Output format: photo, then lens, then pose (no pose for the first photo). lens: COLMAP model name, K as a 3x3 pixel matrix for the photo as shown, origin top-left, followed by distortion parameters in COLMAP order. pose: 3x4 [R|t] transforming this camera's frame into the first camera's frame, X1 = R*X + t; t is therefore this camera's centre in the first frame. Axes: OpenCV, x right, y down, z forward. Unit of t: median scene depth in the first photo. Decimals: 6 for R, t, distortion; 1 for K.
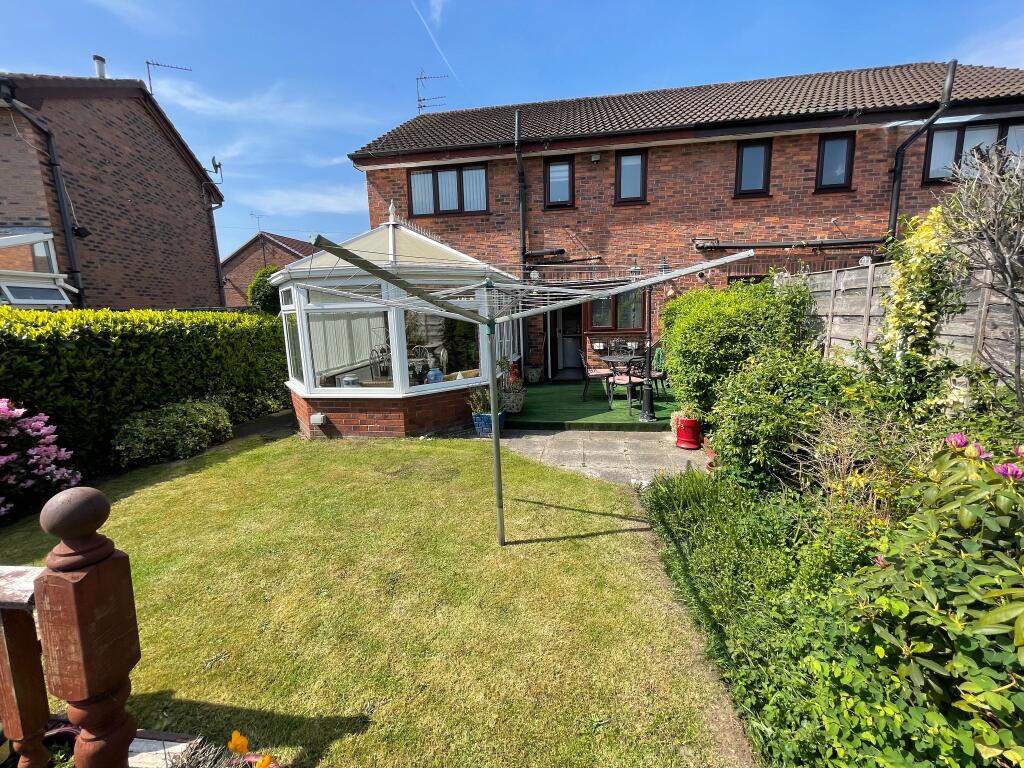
lens RADIAL K [[411.9, 0, 511.2], [0, 411.9, 374.2], [0, 0, 1]] dist [-0.003686, 0.000242]
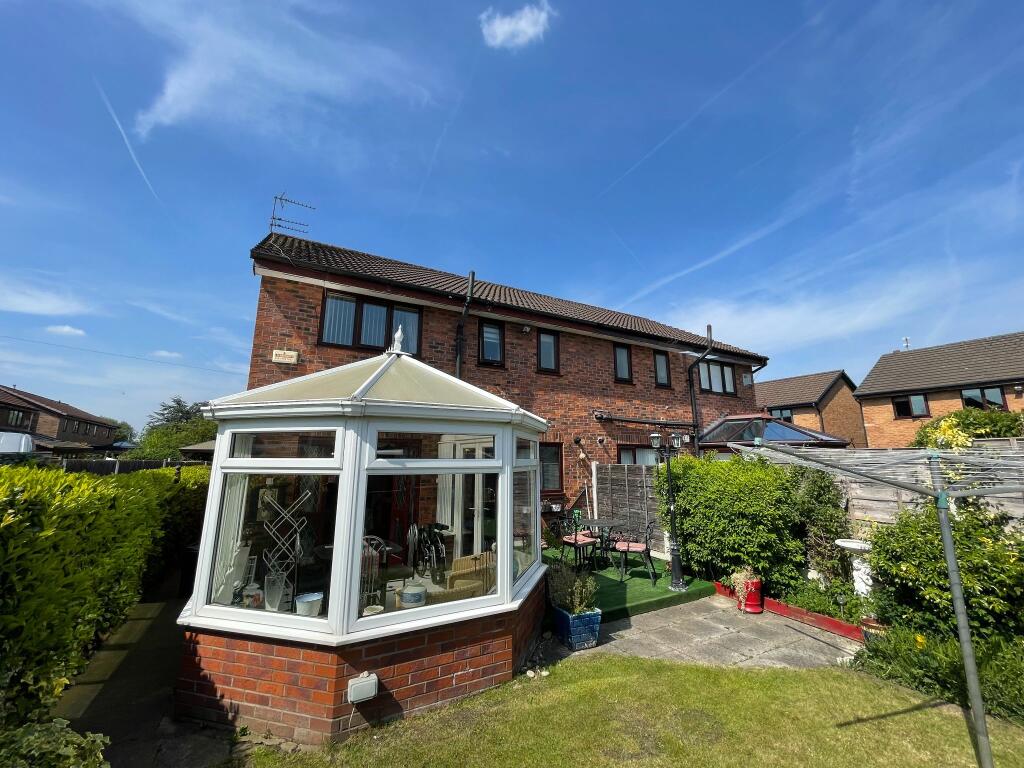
lens RADIAL K [[411.9, 0, 511.2], [0, 411.9, 374.2], [0, 0, 1]] dist [-0.003686, 0.000242]
pose [[0.786796, 0.153690, 0.597772, -0.497756], [0.075044, 0.937496, -0.339809, -0.049318], [-0.612634, 0.312220, 0.726084, 0.288556]]
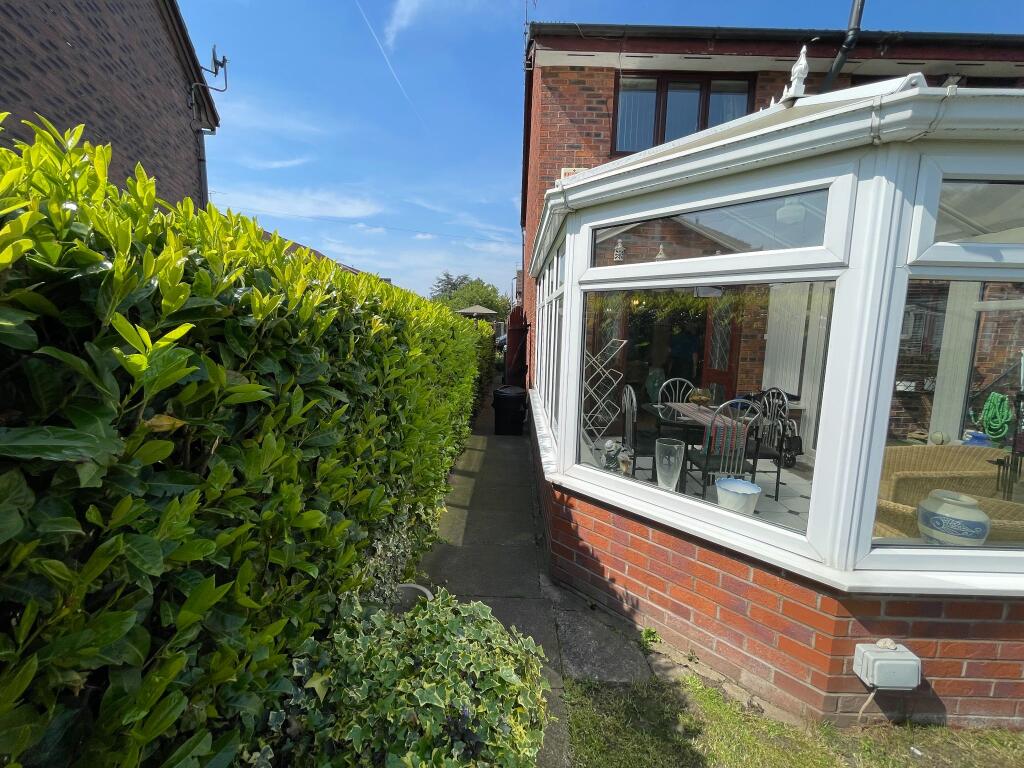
lens RADIAL K [[407.1, 0, 511.3], [0, 407.1, 376.3], [0, 0, 1]] dist [-0.007103, 0.000093]
pose [[0.988662, 0.035491, 0.145905, -0.553795], [-0.030223, 0.998814, -0.038168, -0.048386], [-0.147086, 0.033326, 0.988562, 0.553855]]
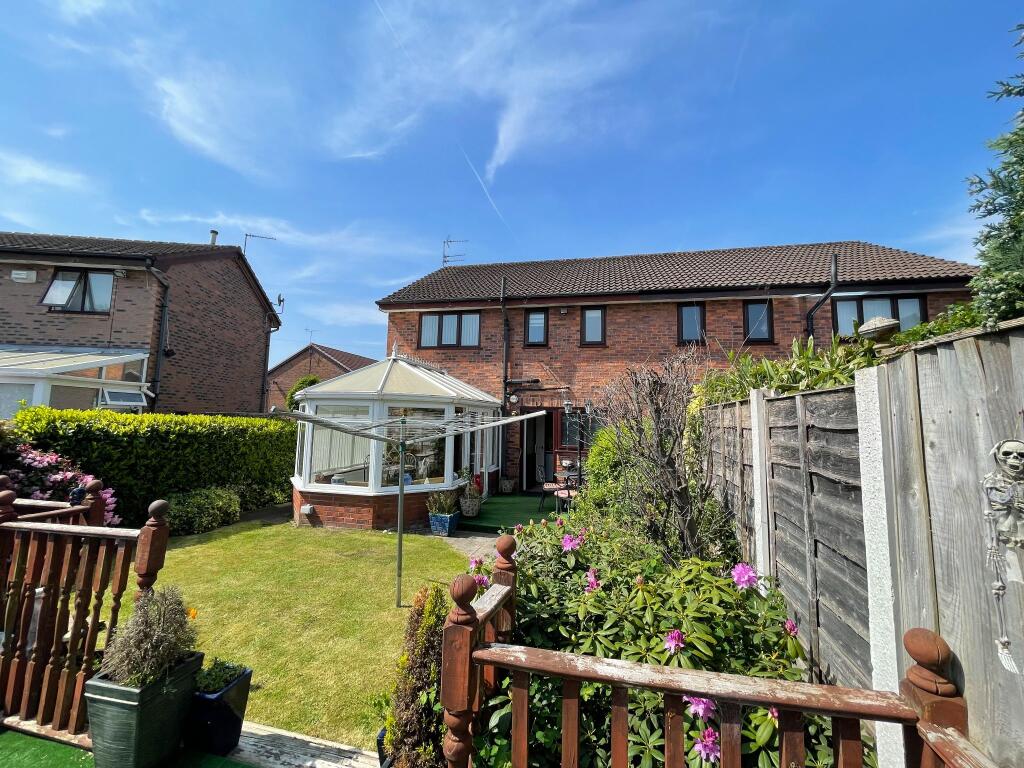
lens RADIAL K [[415.9, 0, 512.9], [0, 415.9, 374.2], [0, 0, 1]] dist [-0.001668, 0.000072]
pose [[0.995759, 0.043437, -0.081102, 0.173638], [-0.063107, 0.963934, -0.258552, 0.000567], [0.066946, 0.262574, 0.962587, -0.202005]]
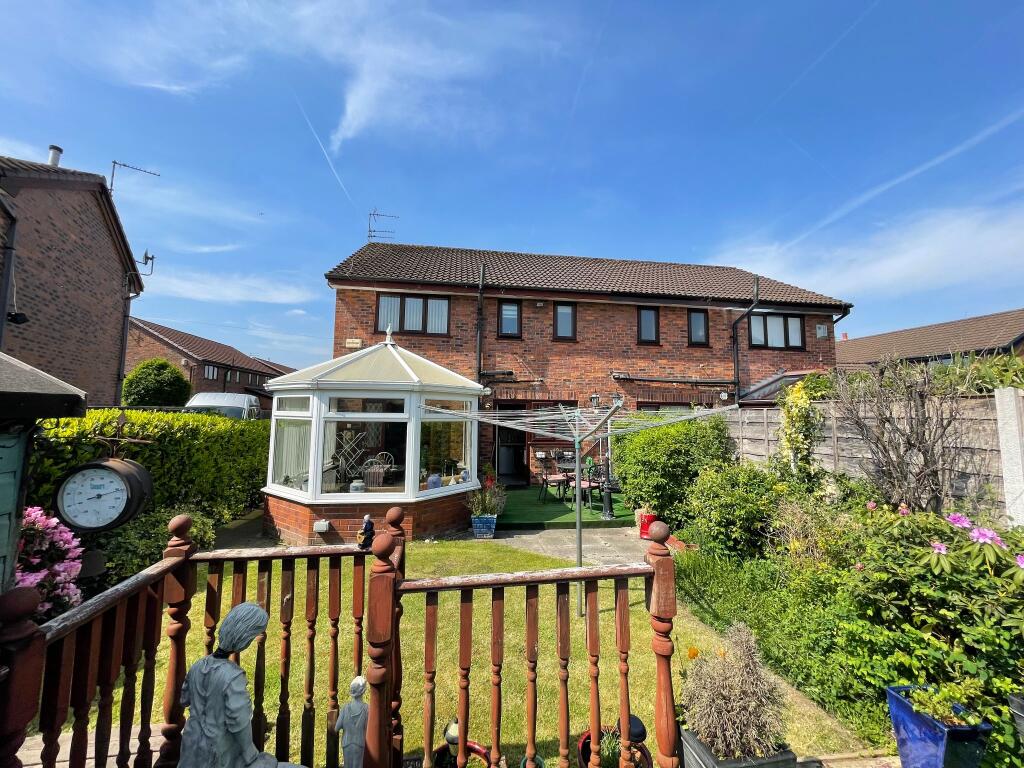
lens RADIAL K [[411.9, 0, 511.2], [0, 411.9, 374.2], [0, 0, 1]] dist [-0.003686, 0.000242]
pose [[0.956998, 0.068955, 0.281781, -0.241516], [0.004514, 0.967682, -0.252134, 0.004184], [-0.290060, 0.242563, 0.925758, -0.110655]]
